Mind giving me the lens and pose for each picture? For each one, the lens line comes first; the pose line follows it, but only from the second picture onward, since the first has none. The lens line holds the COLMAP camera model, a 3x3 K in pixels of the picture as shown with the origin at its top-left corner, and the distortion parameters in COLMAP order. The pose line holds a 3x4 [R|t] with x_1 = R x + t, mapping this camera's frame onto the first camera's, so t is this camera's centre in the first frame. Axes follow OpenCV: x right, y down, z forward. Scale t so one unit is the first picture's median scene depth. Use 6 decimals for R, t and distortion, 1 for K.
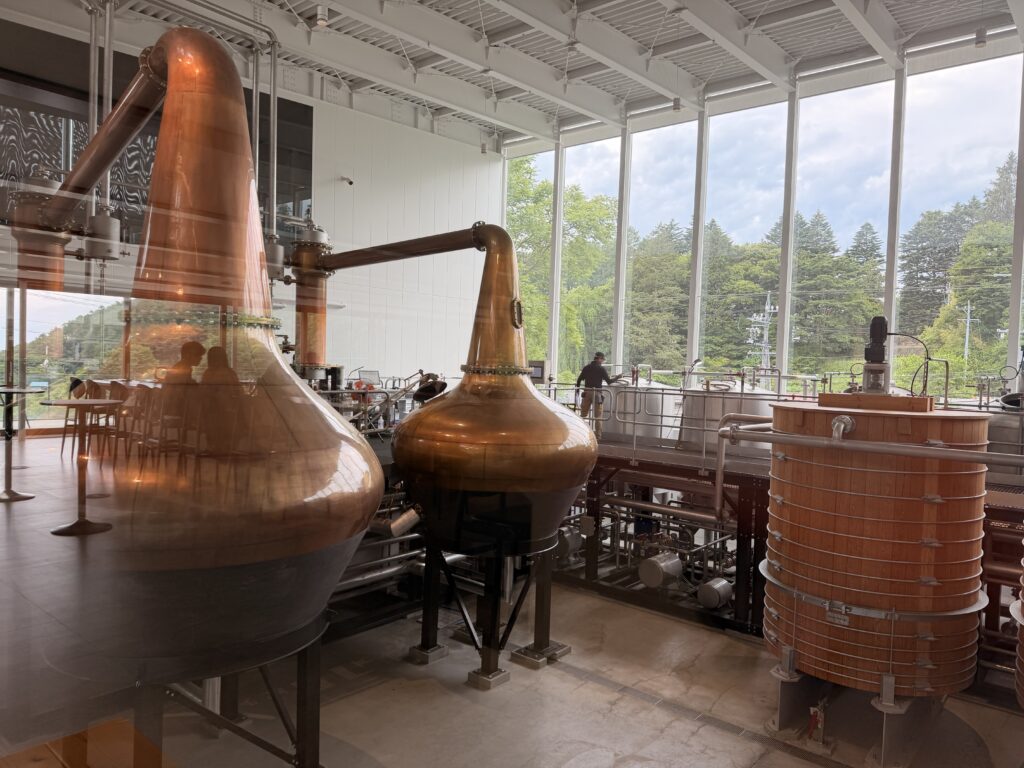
lens RADIAL K [[721.2, 0, 512.0], [0, 721.2, 384.0], [0, 0, 1]] dist [0.088354, -0.102996]
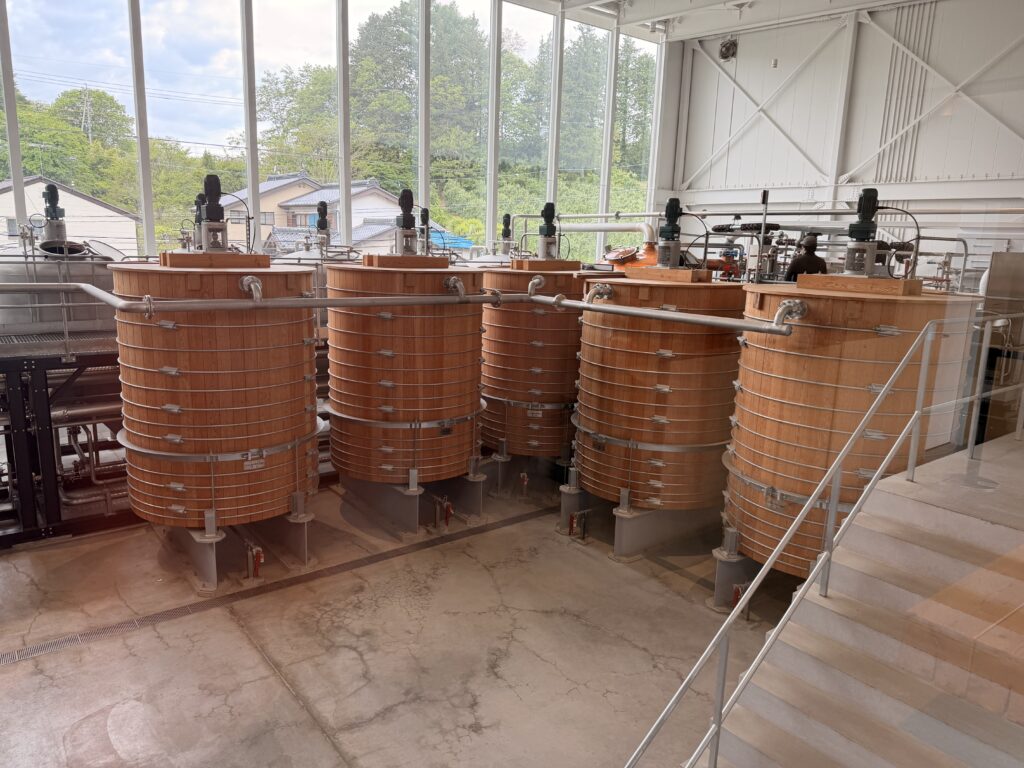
lens RADIAL K [[721.2, 0, 512.0], [0, 721.2, 384.0], [0, 0, 1]] dist [0.088354, -0.102996]
pose [[0.198357, -0.202873, 0.958904, -0.444371], [-0.004989, 0.978122, 0.207971, -0.021450], [-0.980117, -0.046037, 0.193005, 0.381979]]
